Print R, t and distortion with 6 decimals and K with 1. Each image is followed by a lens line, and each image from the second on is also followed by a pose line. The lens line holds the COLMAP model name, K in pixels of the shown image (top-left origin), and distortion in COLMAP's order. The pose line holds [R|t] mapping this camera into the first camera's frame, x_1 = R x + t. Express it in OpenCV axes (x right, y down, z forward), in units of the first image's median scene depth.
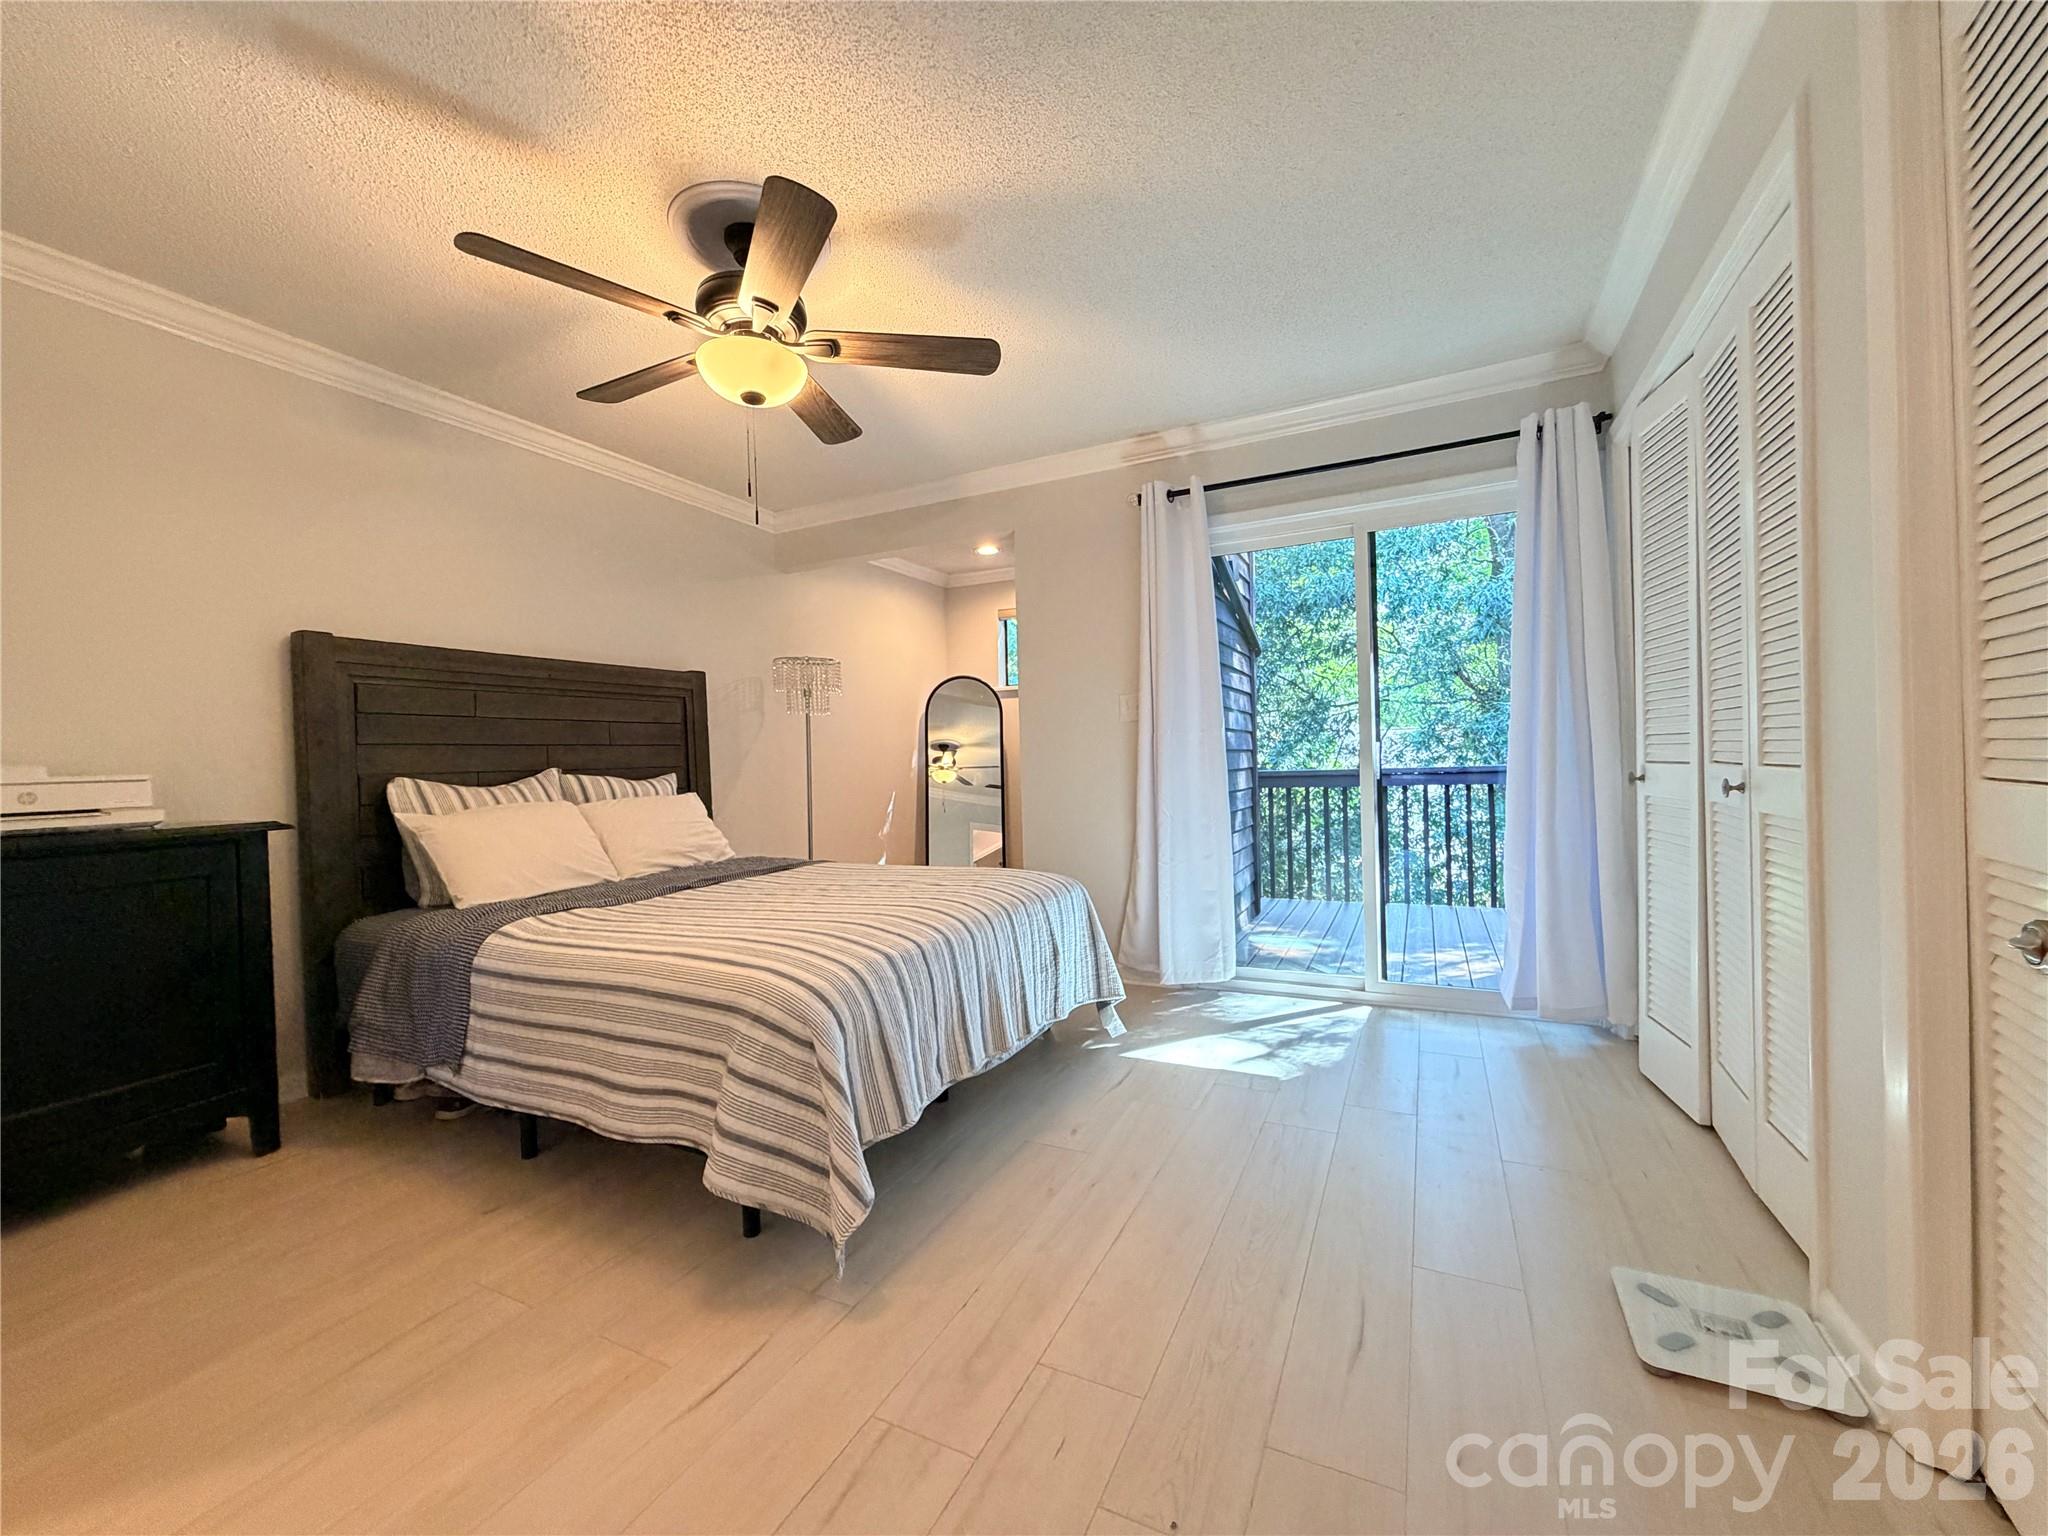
lens RADIAL K [[817.2, 0, 1009.3], [0, 817.2, 768.0], [0, 0, 1]] dist [-0.000736, 0.000333]
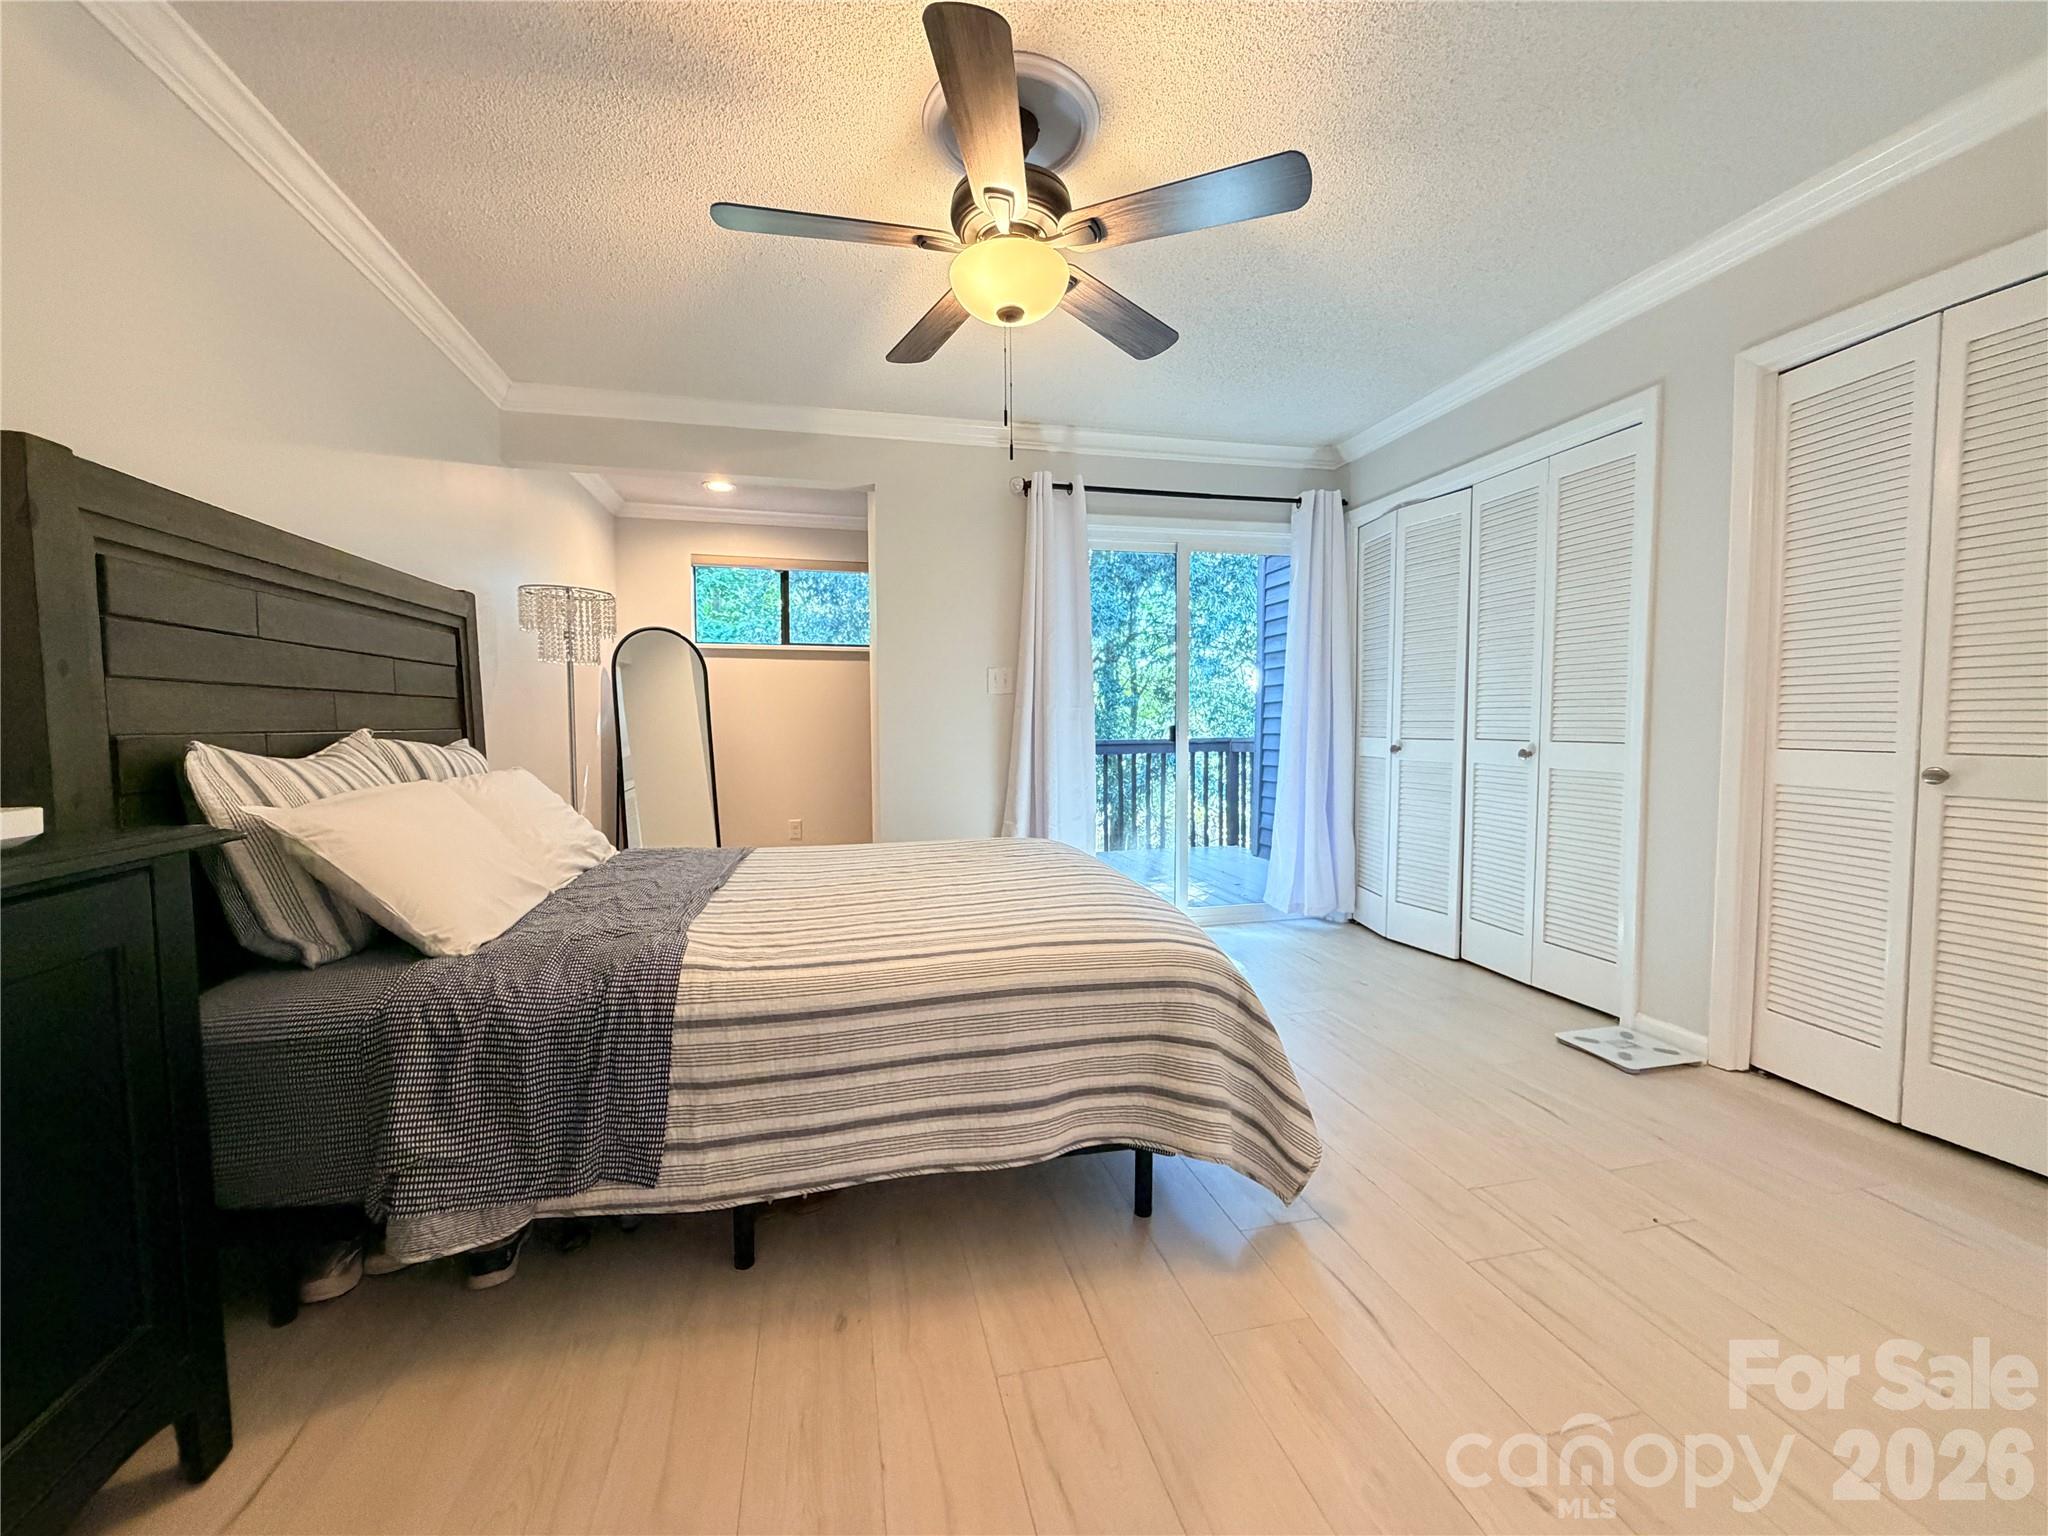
lens RADIAL K [[817.2, 0, 1015.7], [0, 817.2, 765.2], [0, 0, 1]] dist [-0.000736, 0.000333]
pose [[0.769431, -0.010565, 0.638642, -0.698959], [-0.009798, 0.999550, 0.028340, 0.007230], [-0.638654, -0.028063, 0.768982, 0.242916]]
